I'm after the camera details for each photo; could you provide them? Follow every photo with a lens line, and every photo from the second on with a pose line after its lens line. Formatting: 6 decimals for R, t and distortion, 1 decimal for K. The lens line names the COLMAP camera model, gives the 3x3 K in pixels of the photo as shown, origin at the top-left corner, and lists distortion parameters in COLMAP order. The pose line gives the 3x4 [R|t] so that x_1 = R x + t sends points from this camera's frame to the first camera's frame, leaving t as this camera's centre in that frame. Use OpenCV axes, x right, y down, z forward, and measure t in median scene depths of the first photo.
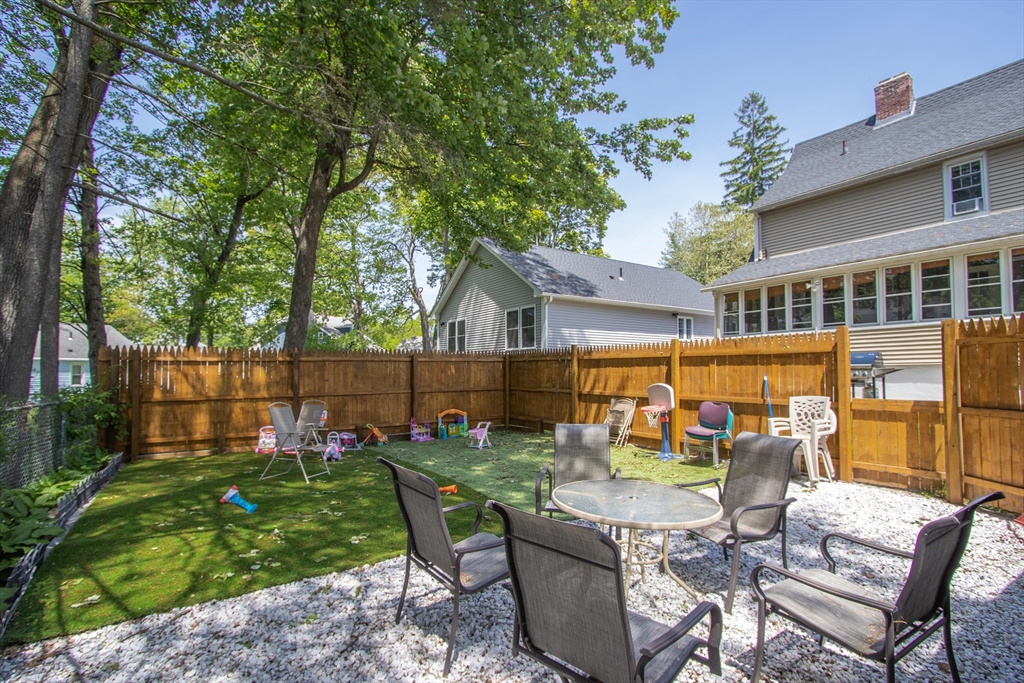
lens RADIAL K [[484.8, 0, 508.9], [0, 484.8, 349.8], [0, 0, 1]] dist [-0.015651, 0.001757]
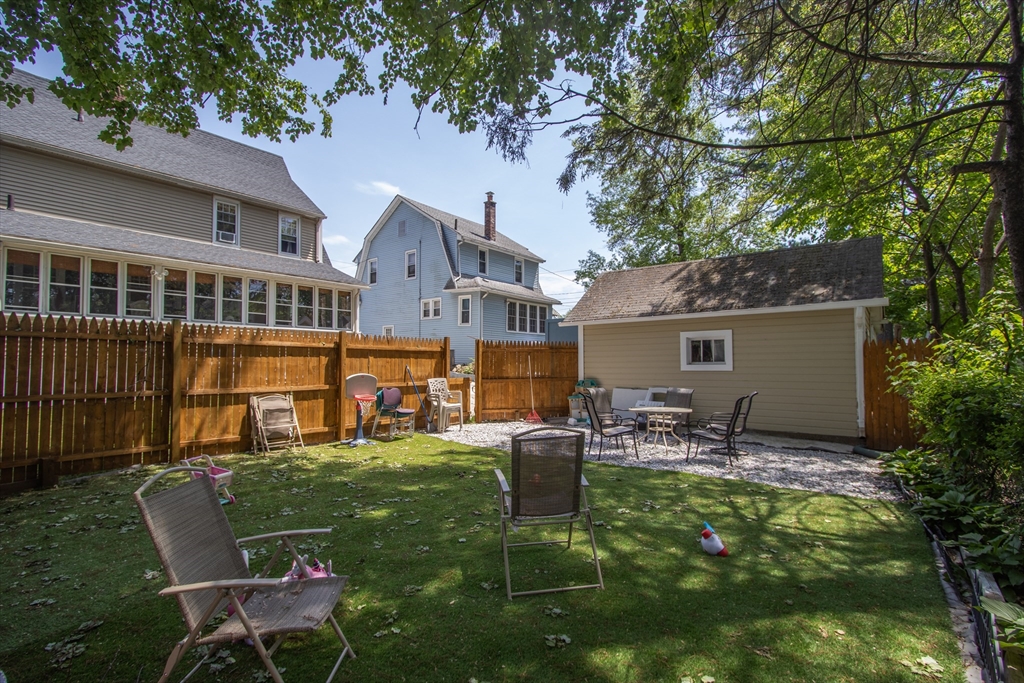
lens RADIAL K [[484.8, 0, 508.9], [0, 484.8, 344.5], [0, 0, 1]] dist [-0.015651, 0.001757]
pose [[-0.311539, 0.048187, 0.949011, -0.693751], [-0.039735, 0.997179, -0.063677, 0.057473], [-0.949402, -0.057547, -0.308745, 0.913865]]
